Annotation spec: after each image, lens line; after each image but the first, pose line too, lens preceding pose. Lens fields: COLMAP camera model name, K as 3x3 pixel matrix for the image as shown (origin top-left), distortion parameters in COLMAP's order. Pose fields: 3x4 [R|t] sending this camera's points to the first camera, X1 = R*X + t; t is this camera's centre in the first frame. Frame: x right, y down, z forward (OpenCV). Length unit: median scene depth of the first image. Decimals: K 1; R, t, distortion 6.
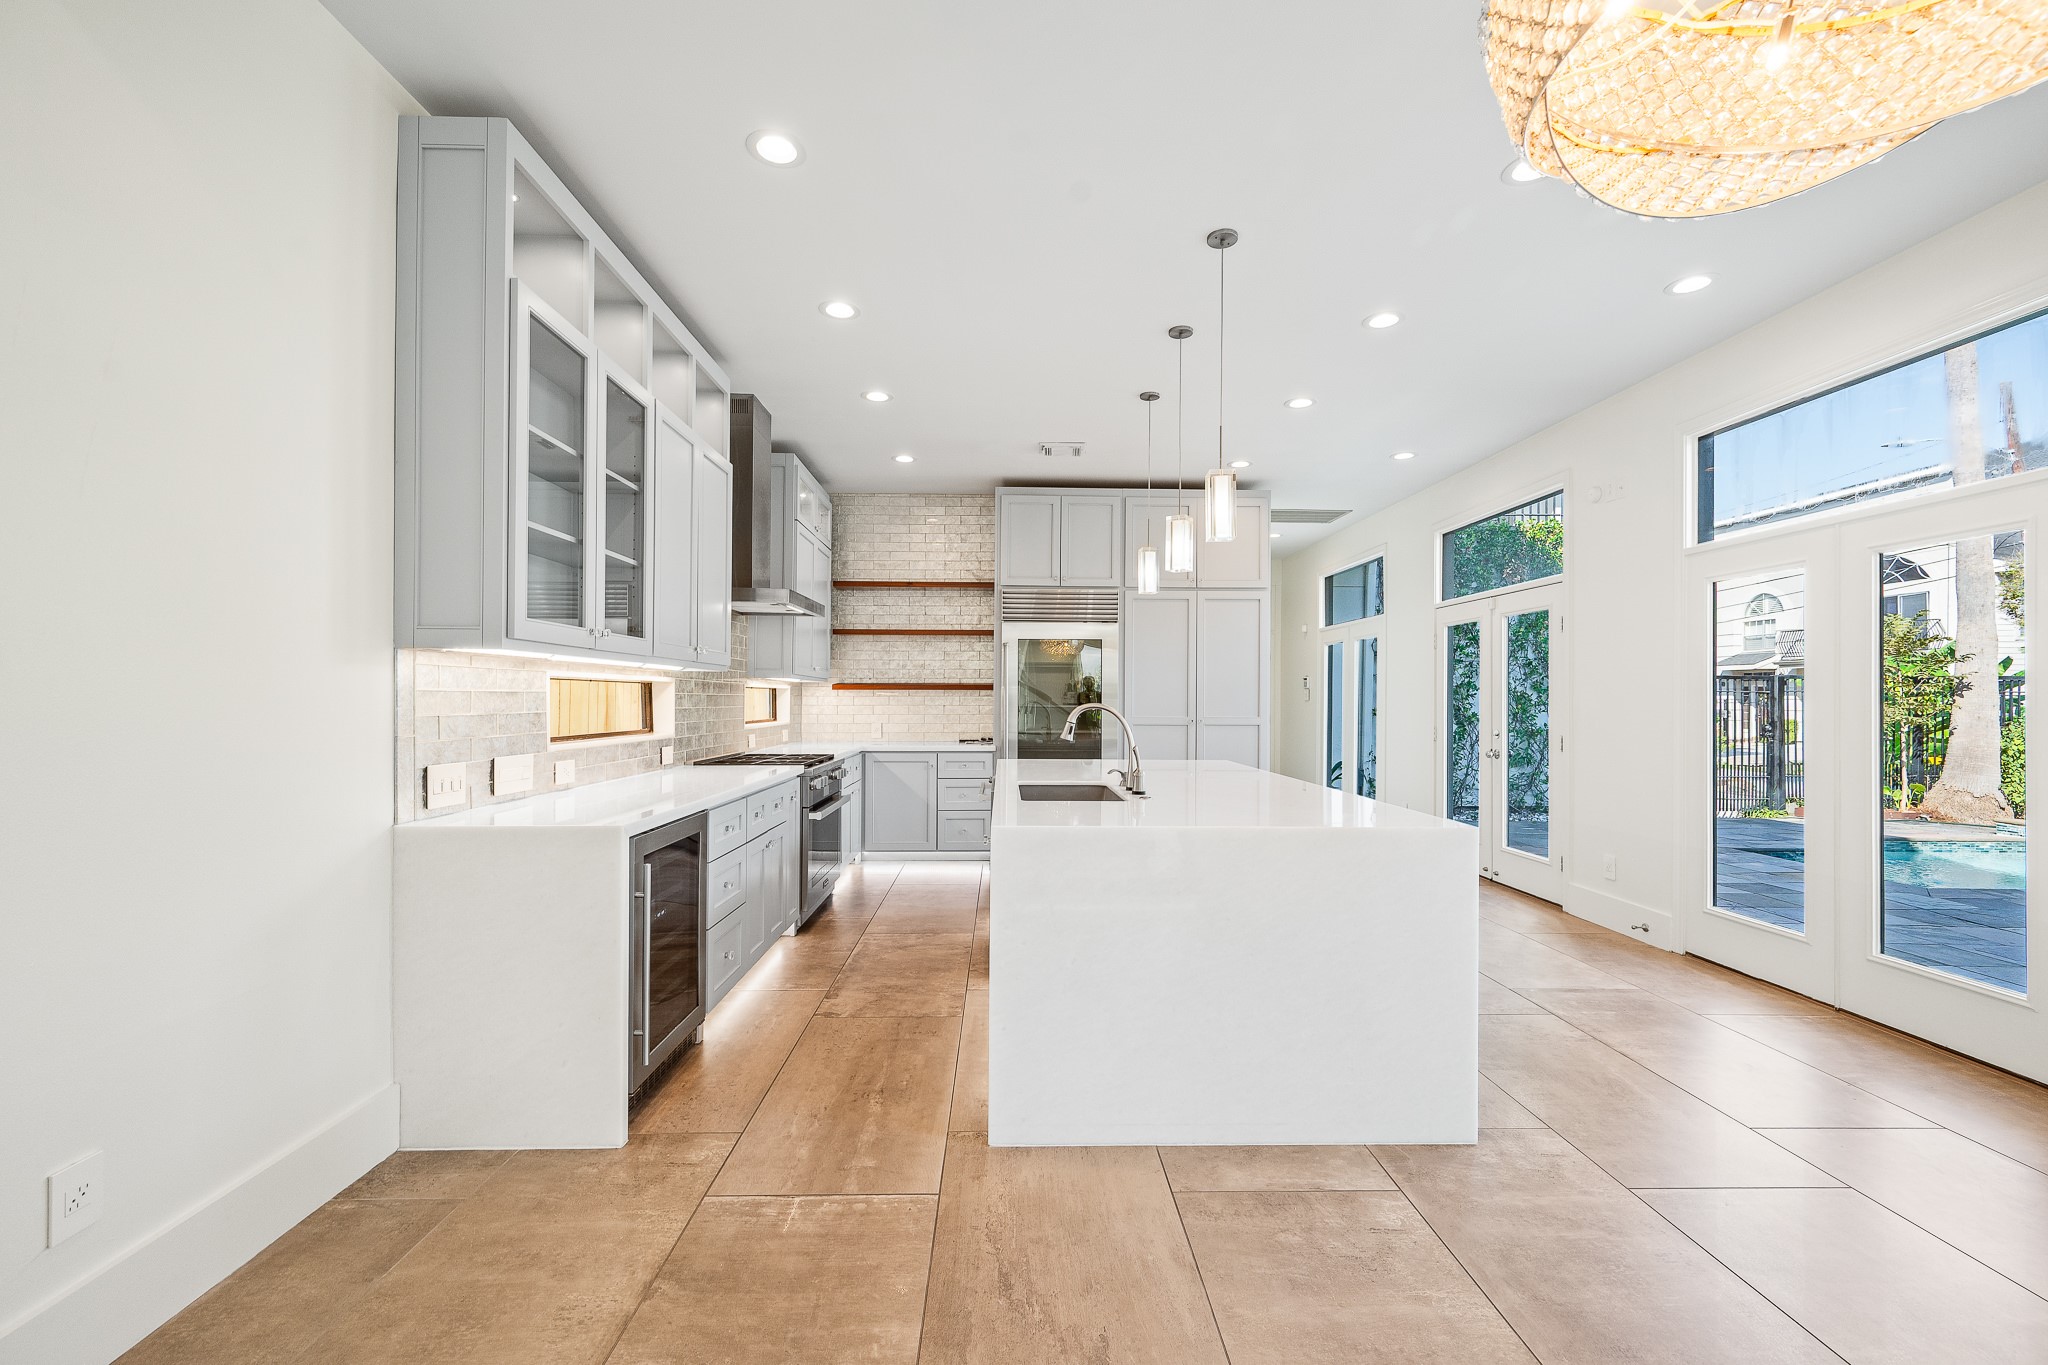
lens RADIAL K [[810.9, 0, 1023.1], [0, 810.9, 689.8], [0, 0, 1]] dist [-0.000380, 0.000361]
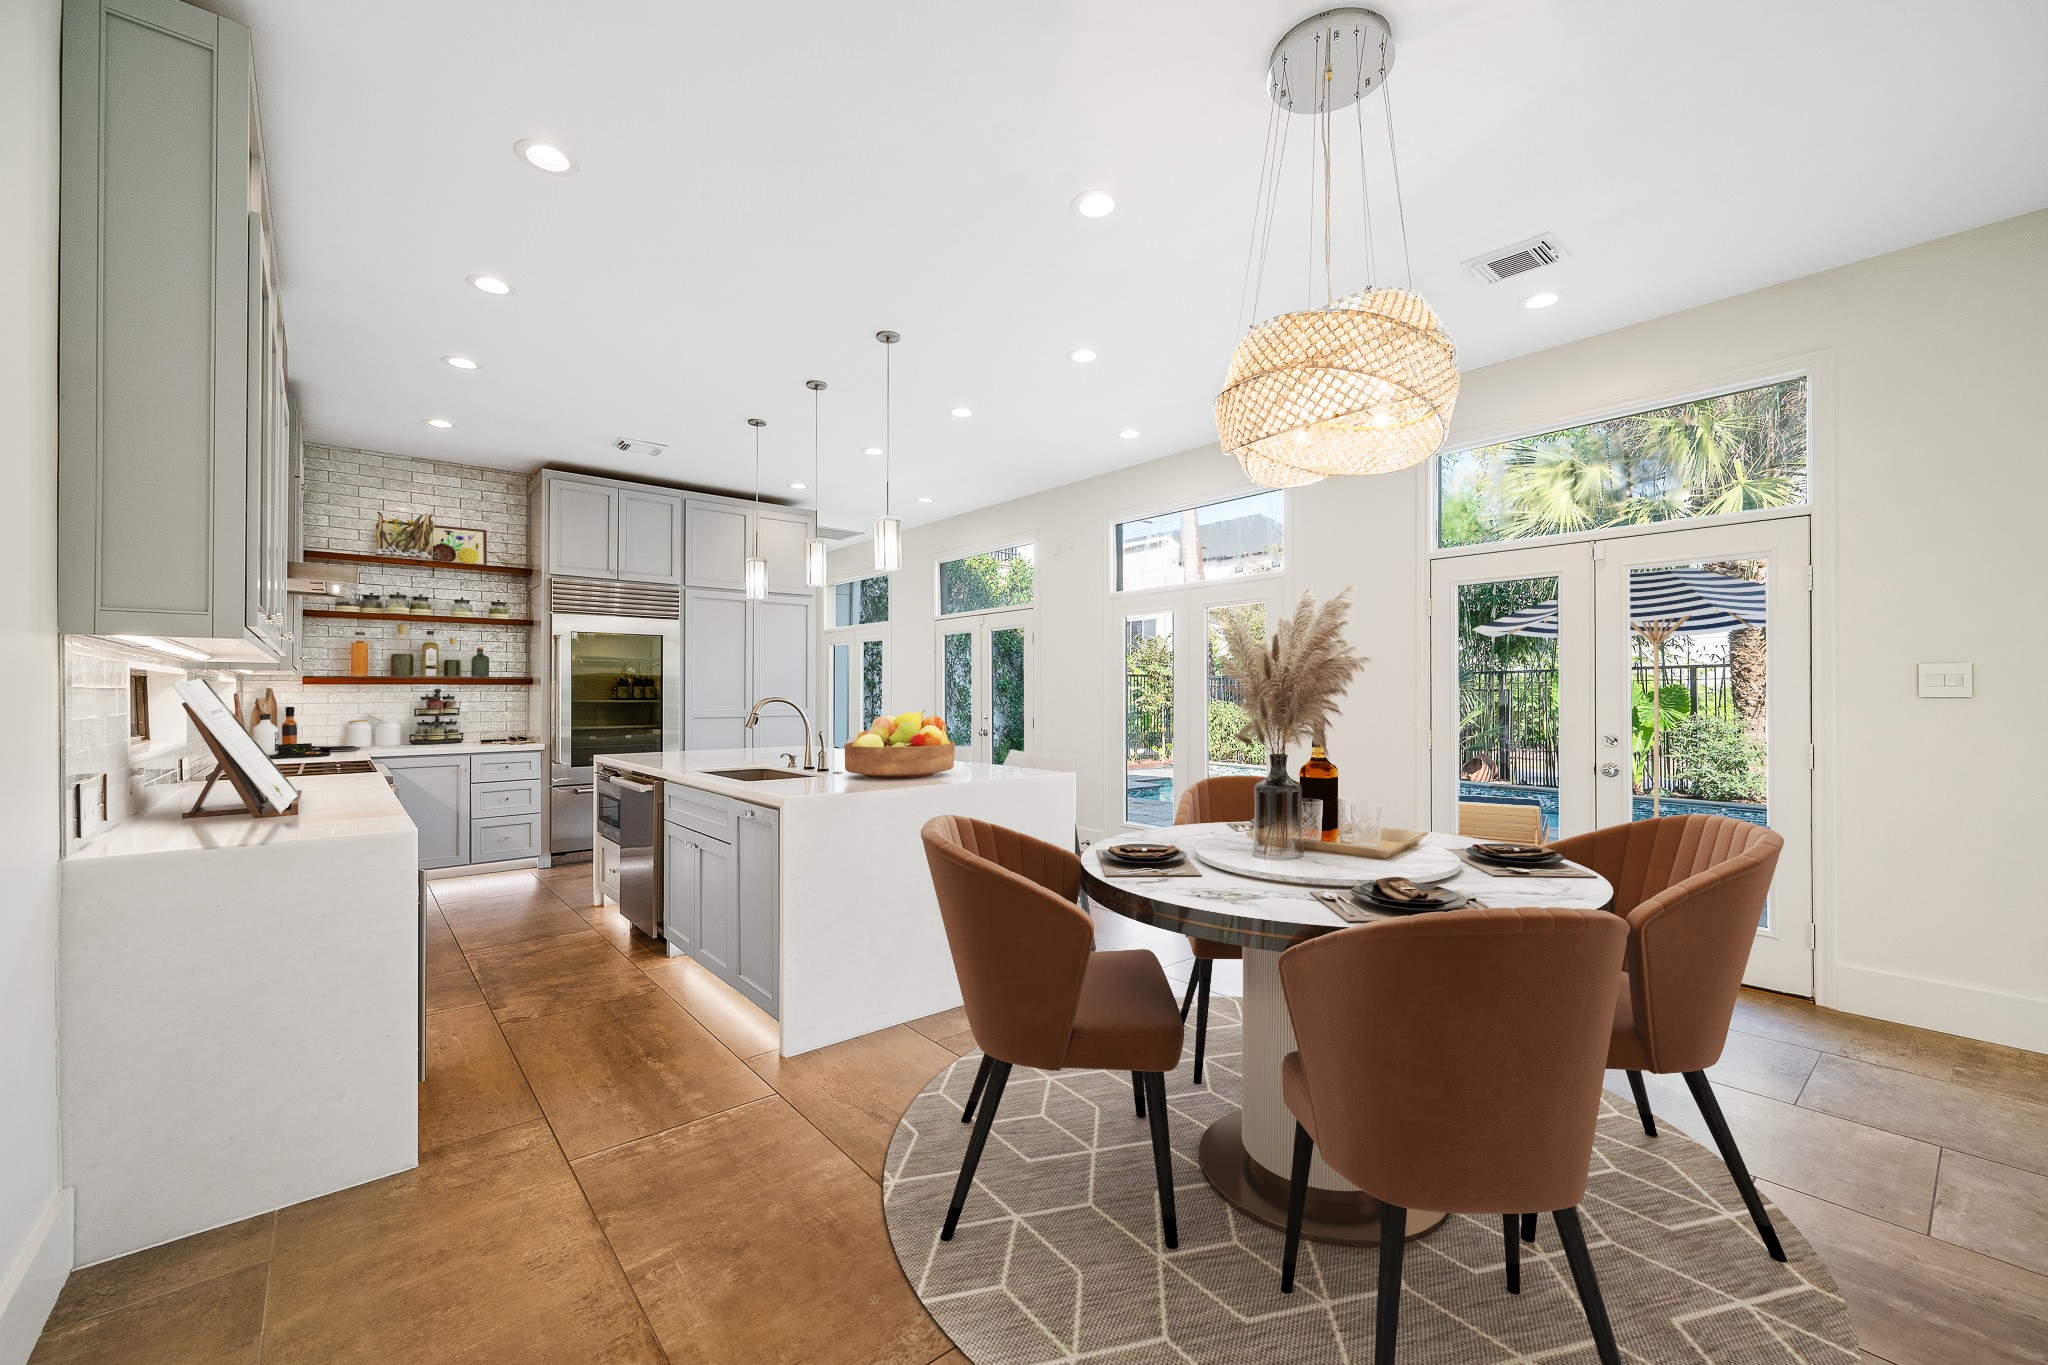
lens RADIAL K [[810.9, 0, 981.8], [0, 810.9, 680.9], [0, 0, 1]] dist [-0.000380, 0.000361]
pose [[0.800890, 0.002539, 0.598806, -0.310178], [-0.000722, 0.999994, -0.003275, -0.002799], [-0.598810, 0.002190, 0.800888, -0.094710]]
